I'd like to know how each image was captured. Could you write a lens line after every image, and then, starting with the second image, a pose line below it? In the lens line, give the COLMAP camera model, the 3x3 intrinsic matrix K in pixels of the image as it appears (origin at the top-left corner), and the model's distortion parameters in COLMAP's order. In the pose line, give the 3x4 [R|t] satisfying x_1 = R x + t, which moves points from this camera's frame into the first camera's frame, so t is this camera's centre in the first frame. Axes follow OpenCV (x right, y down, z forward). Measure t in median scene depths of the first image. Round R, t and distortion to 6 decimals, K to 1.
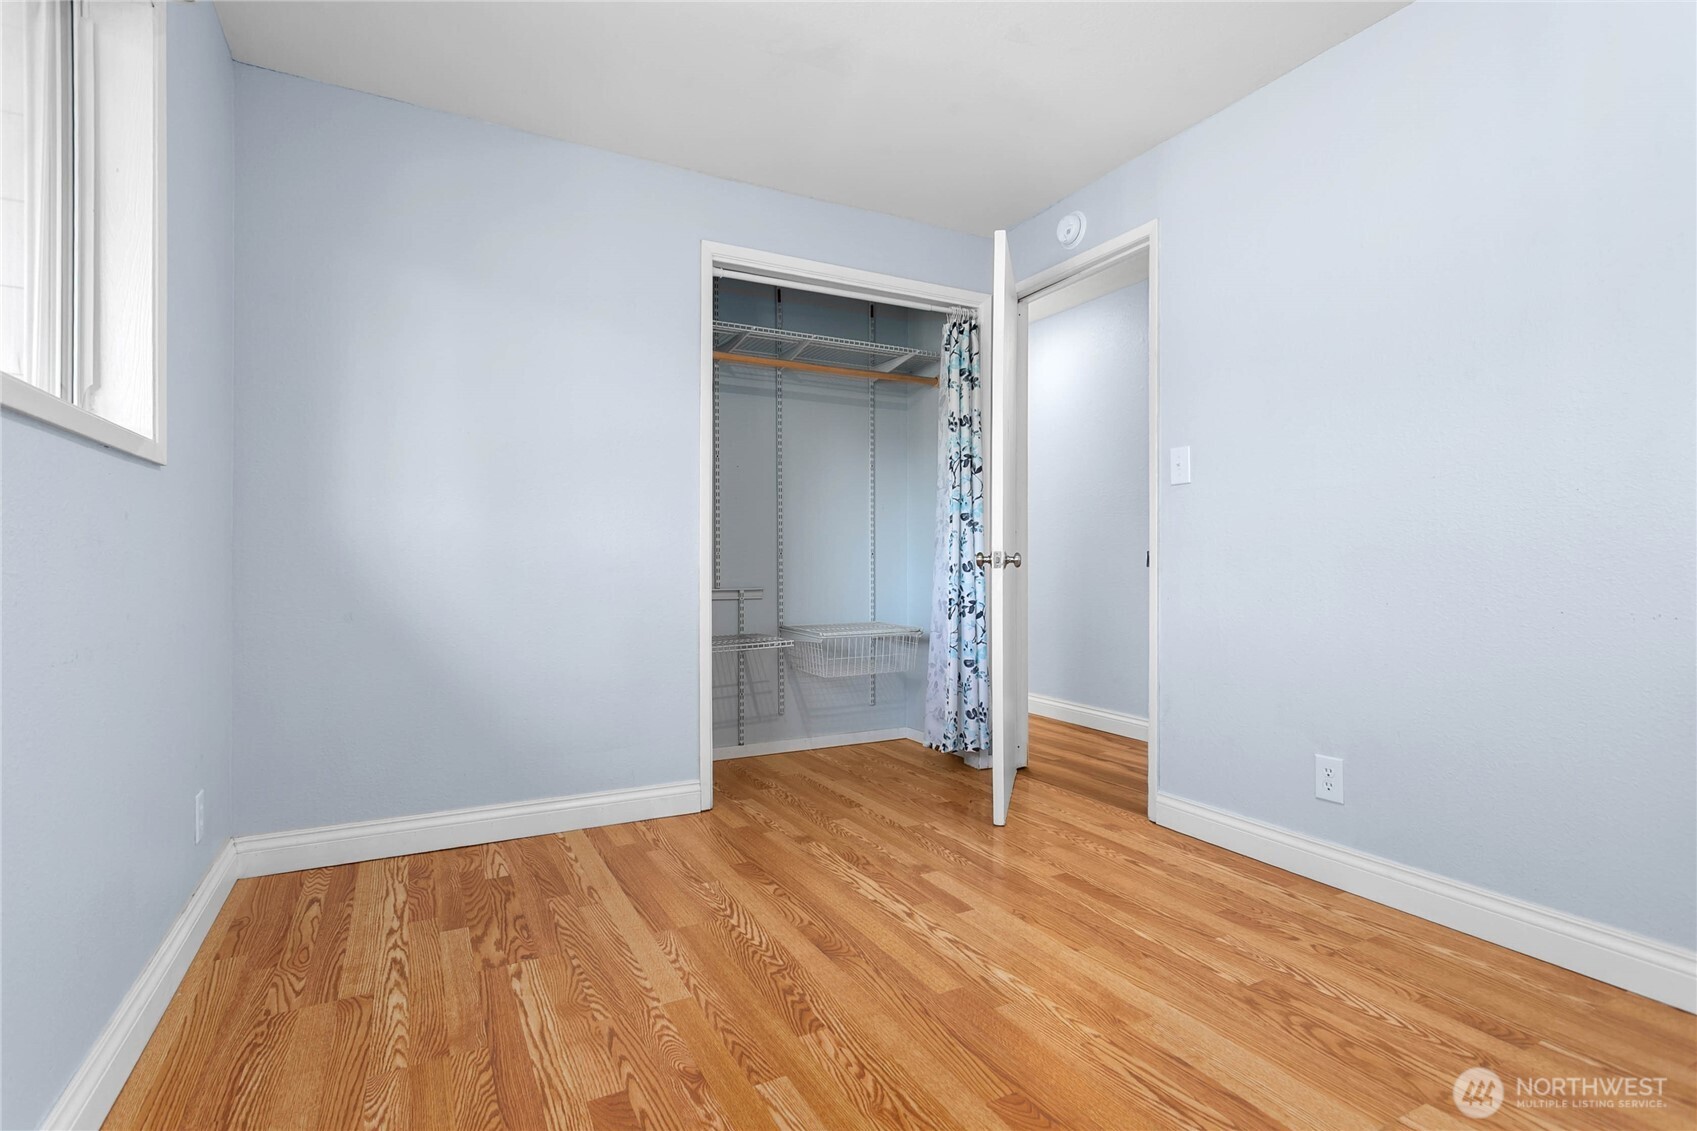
lens RADIAL K [[806.3, 0, 847.9], [0, 806.3, 562.6], [0, 0, 1]] dist [0.003767, 0.000082]
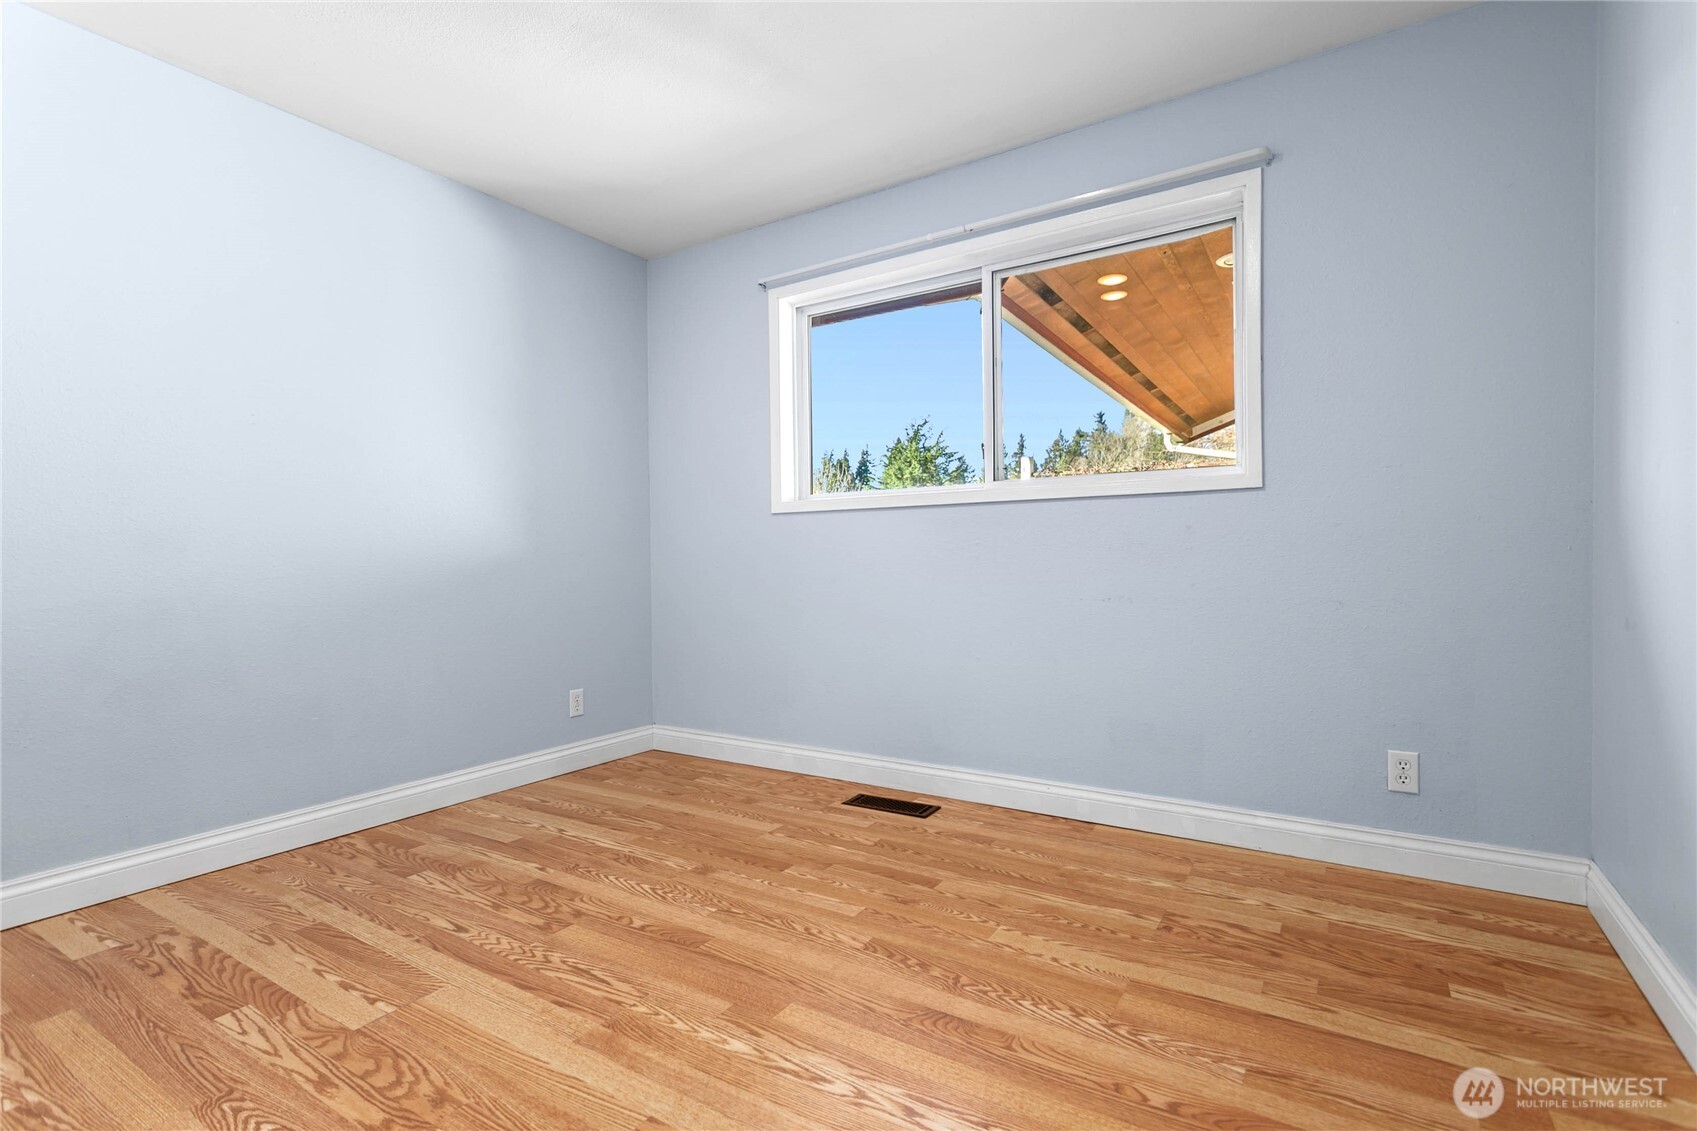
lens RADIAL K [[806.3, 0, 846.7], [0, 806.3, 562.4], [0, 0, 1]] dist [0.003767, 0.000082]
pose [[-0.874139, 0.012516, -0.485515, 0.515885], [0.011594, 0.999921, 0.004904, 0.000130], [0.485538, -0.001342, -0.874215, 1.866707]]
